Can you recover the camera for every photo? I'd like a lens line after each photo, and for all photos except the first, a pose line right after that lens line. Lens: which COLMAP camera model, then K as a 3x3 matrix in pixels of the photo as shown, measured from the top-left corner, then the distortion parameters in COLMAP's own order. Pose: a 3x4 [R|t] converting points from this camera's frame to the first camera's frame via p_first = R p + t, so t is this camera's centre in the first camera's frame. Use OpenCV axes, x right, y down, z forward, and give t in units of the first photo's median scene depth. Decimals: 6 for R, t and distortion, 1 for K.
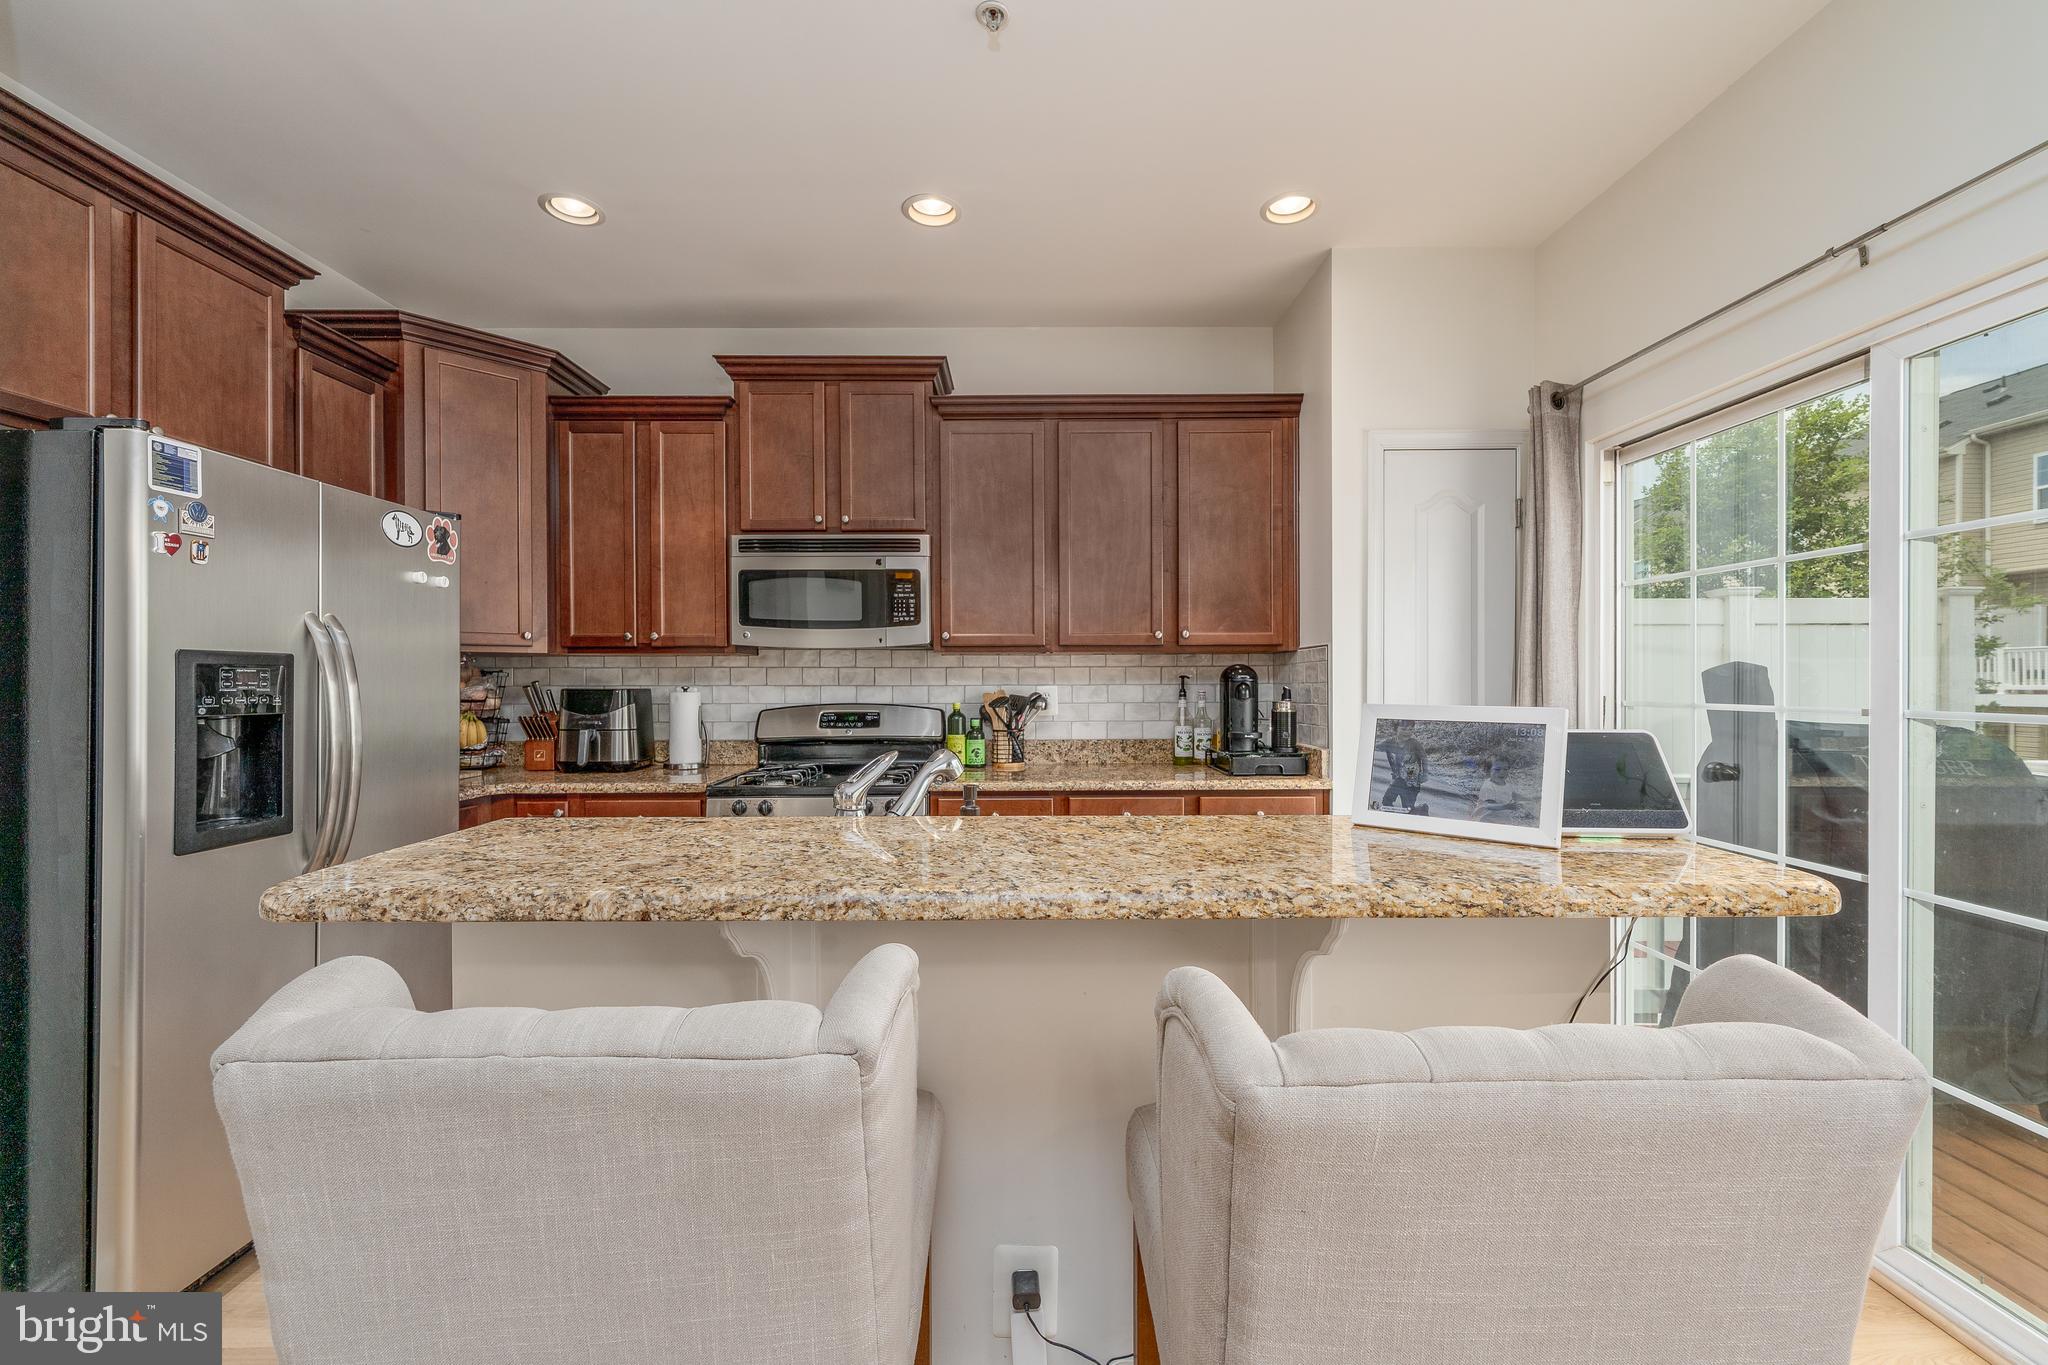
lens RADIAL K [[854.2, 0, 1017.2], [0, 854.2, 691.4], [0, 0, 1]] dist [-0.000261, 0.000277]
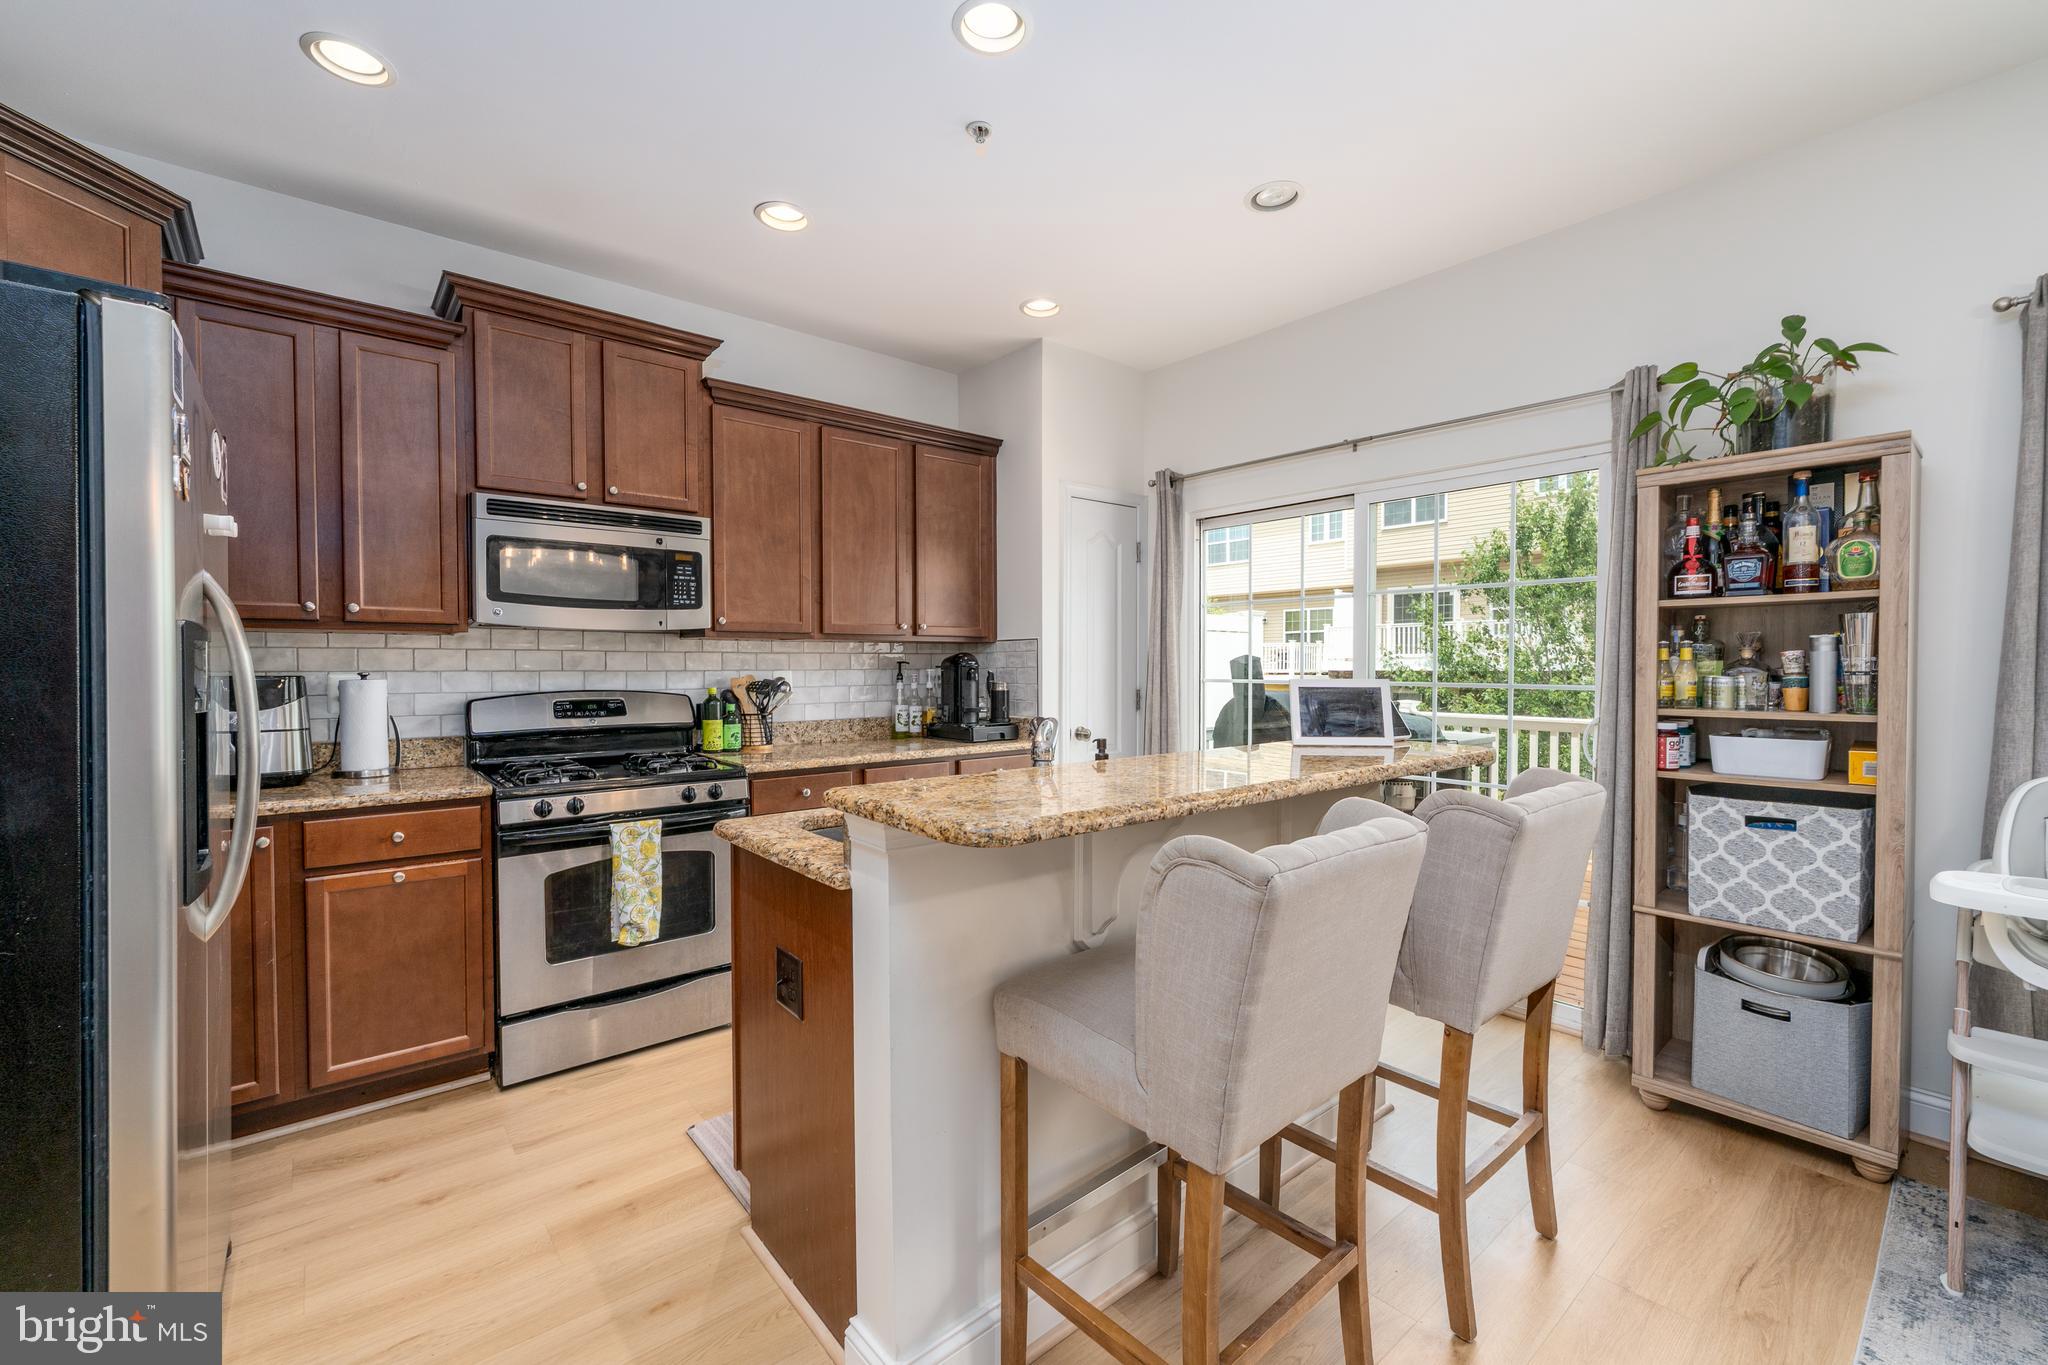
lens RADIAL K [[854.2, 0, 1048.8], [0, 854.2, 679.9], [0, 0, 1]] dist [-0.000261, 0.000277]
pose [[0.759513, -0.009031, 0.650430, -0.445884], [0.007581, 0.999959, 0.005031, 0.002400], [-0.650448, 0.001110, 0.759550, -0.009098]]
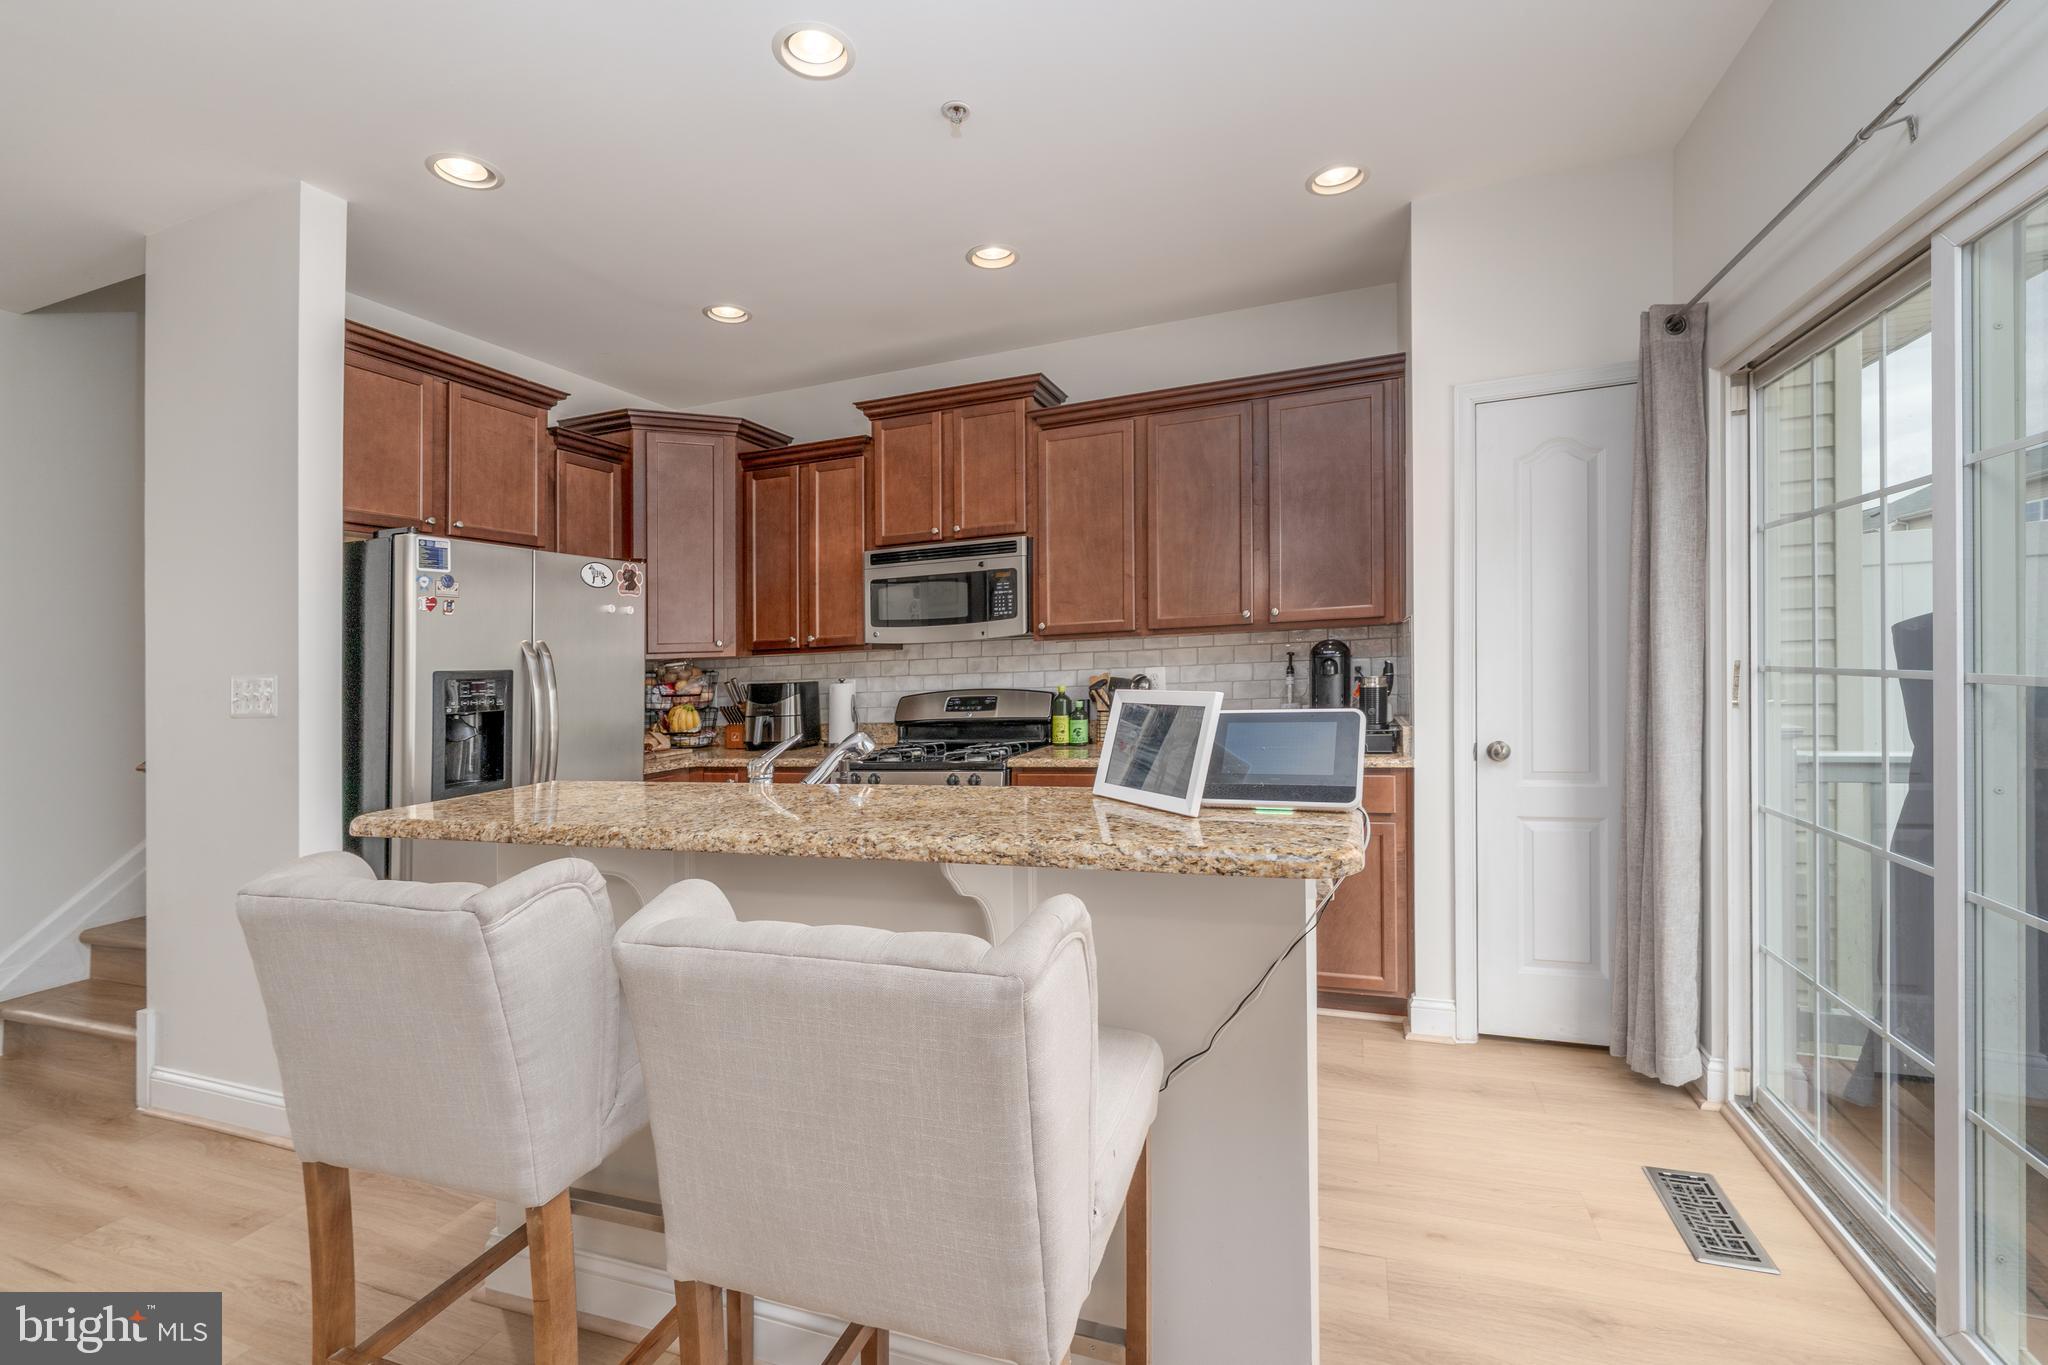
lens RADIAL K [[854.2, 0, 1024.1], [0, 854.2, 664.5], [0, 0, 1]] dist [-0.000261, 0.000277]
pose [[0.938164, -0.035116, -0.344405, 0.271910], [0.033569, 0.999382, -0.010456, -0.004513], [0.344560, -0.001751, 0.938763, -0.045859]]
